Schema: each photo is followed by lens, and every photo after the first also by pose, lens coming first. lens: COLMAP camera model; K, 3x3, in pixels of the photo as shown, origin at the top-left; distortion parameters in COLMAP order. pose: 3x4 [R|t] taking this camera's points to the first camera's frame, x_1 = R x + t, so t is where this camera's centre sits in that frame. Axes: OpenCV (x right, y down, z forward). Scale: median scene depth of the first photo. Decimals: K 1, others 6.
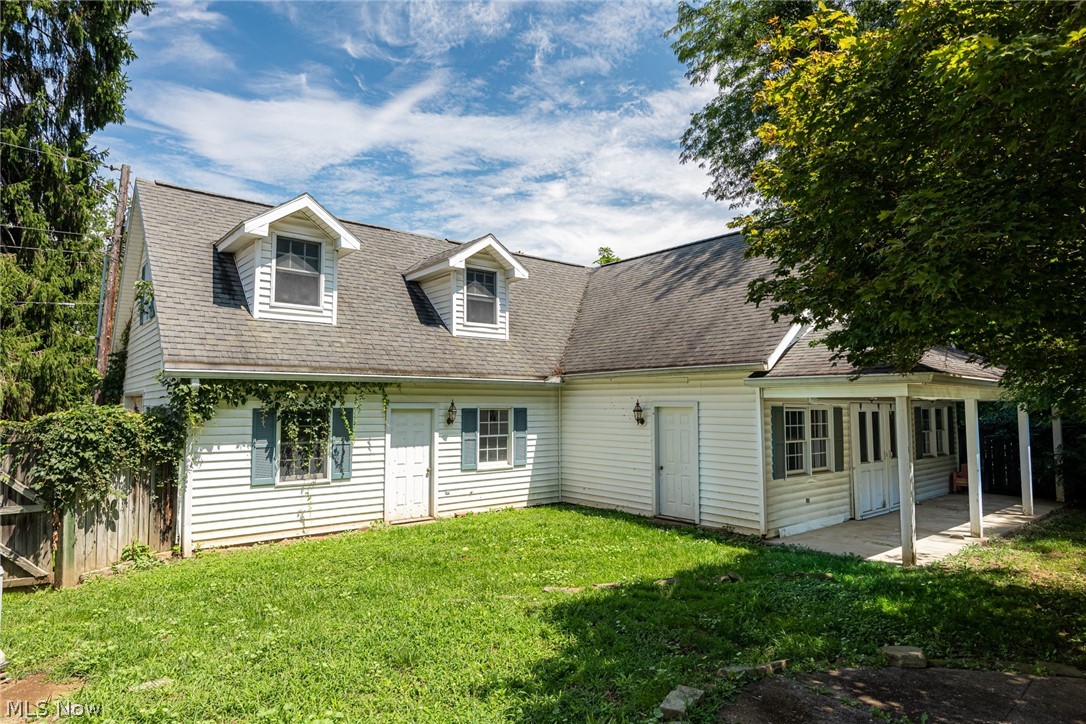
lens RADIAL K [[620.6, 0, 543.5], [0, 620.6, 361.9], [0, 0, 1]] dist [-0.025325, -0.000747]
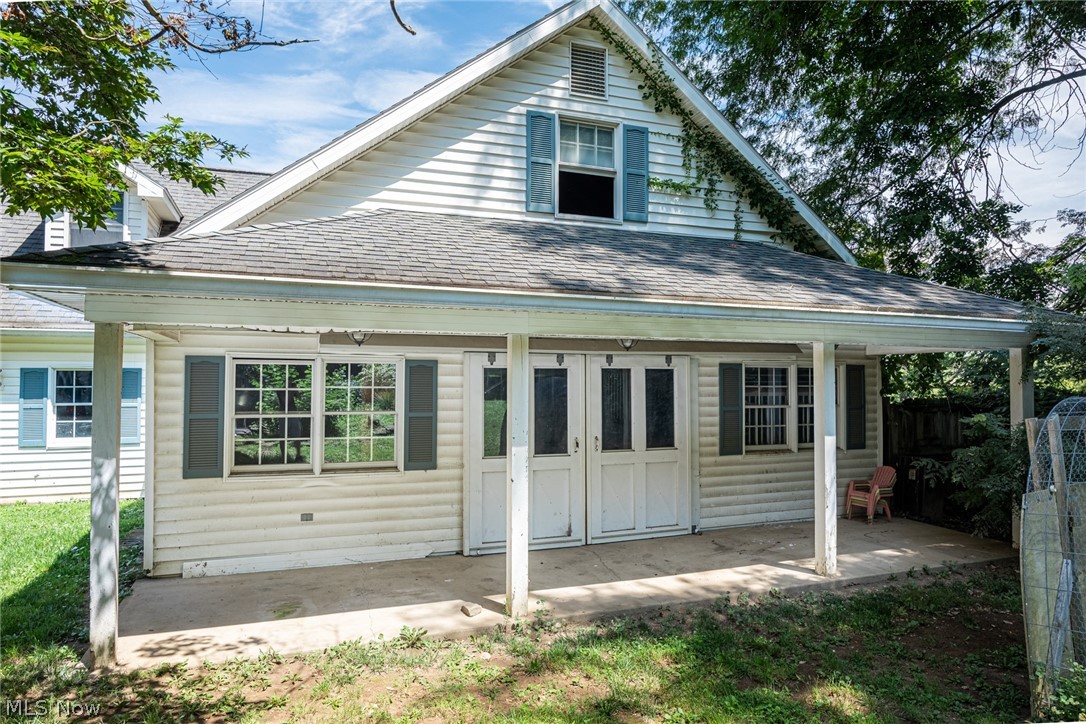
lens RADIAL K [[665.2, 0, 542.7], [0, 665.2, 365.9], [0, 0, 1]] dist [-0.007808, -0.001214]
pose [[0.940833, -0.012373, -0.338644, 0.767284], [0.029382, 0.998548, 0.045148, 0.054065], [0.337594, -0.052427, 0.939831, 0.443250]]
